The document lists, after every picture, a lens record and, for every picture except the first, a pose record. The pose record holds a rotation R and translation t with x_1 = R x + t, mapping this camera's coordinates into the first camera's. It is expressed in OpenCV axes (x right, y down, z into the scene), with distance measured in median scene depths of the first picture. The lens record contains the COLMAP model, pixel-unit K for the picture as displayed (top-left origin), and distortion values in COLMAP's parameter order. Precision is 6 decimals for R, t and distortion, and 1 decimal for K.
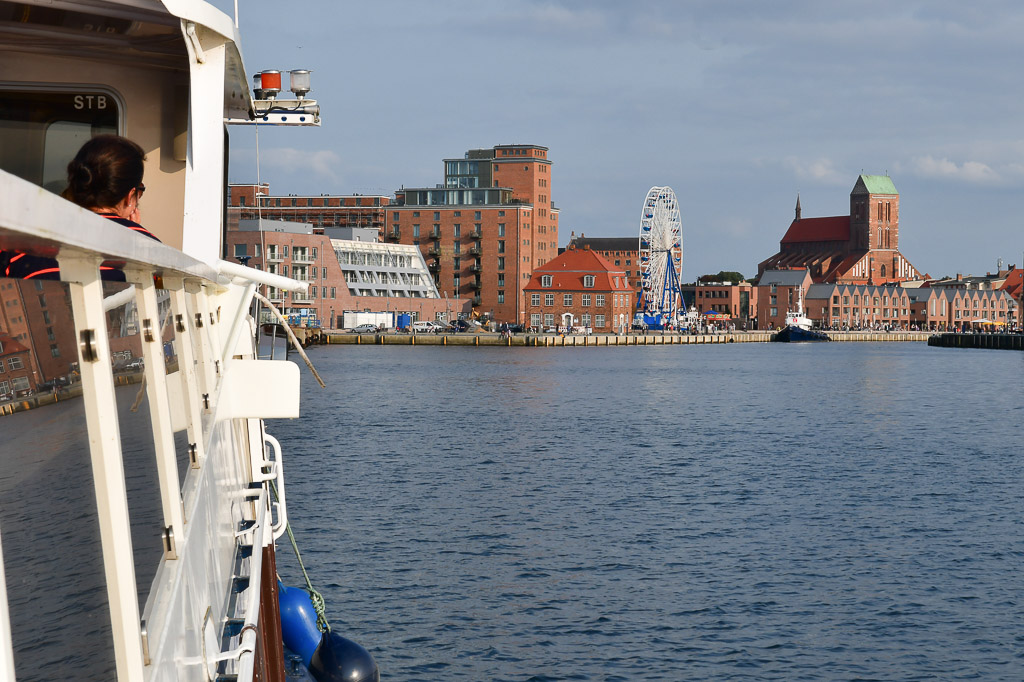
lens RADIAL K [[2976.9, 0, 512.0], [0, 2976.9, 341.0], [0, 0, 1]] dist [0.401673, 0.221412]
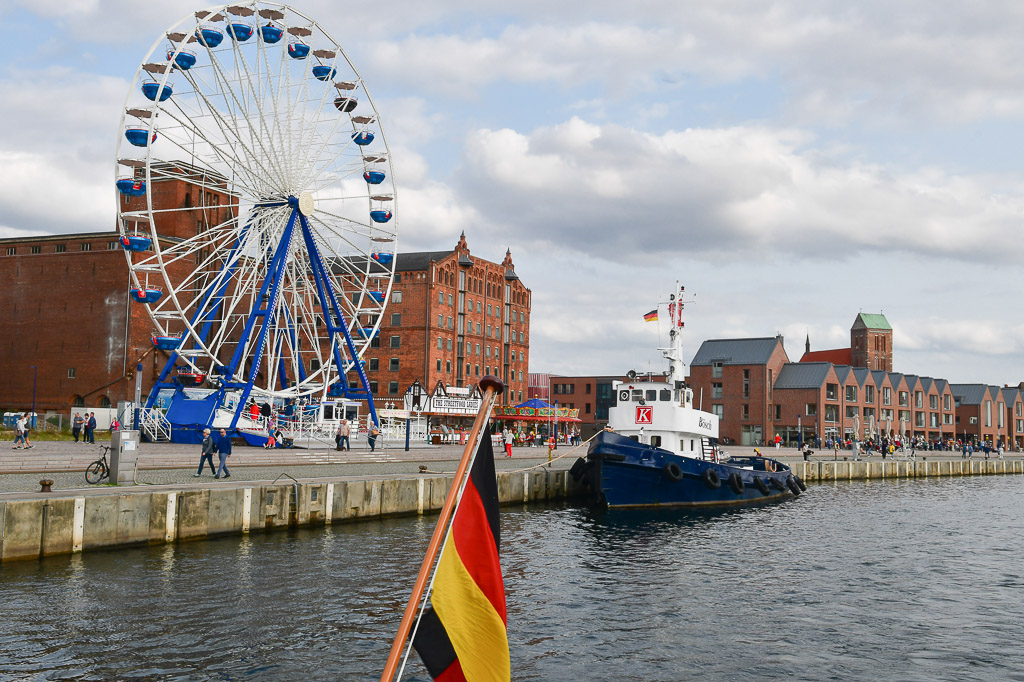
lens RADIAL K [[1146.2, 0, 512.0], [0, 1146.2, 341.0], [0, 0, 1]] dist [0.073382, 0.018461]
pose [[0.985384, 0.002230, -0.170333, 0.086900], [-0.016792, 0.996316, -0.084096, -0.004236], [0.169518, 0.085727, 0.981791, 0.785368]]
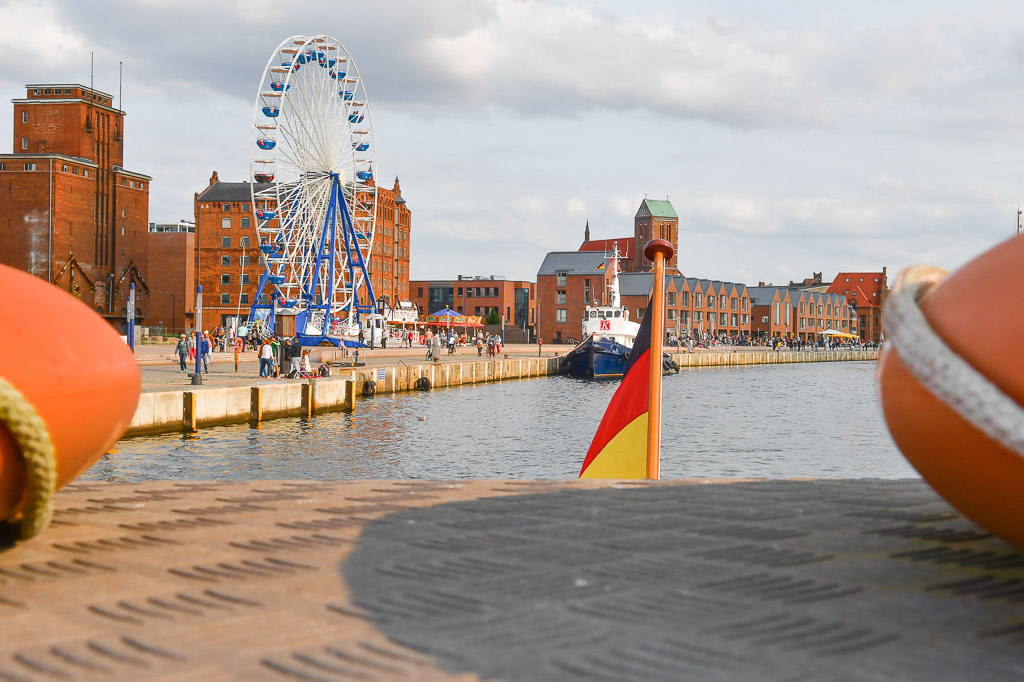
lens RADIAL K [[1511.0, 0, 512.0], [0, 1511.0, 341.0], [0, 0, 1]] dist [0.070103, 0.034568]
pose [[0.998720, 0.005164, 0.050324, 0.061137], [-0.005087, 0.999986, -0.001675, -0.003697], [-0.050332, 0.001417, 0.998732, 0.679932]]
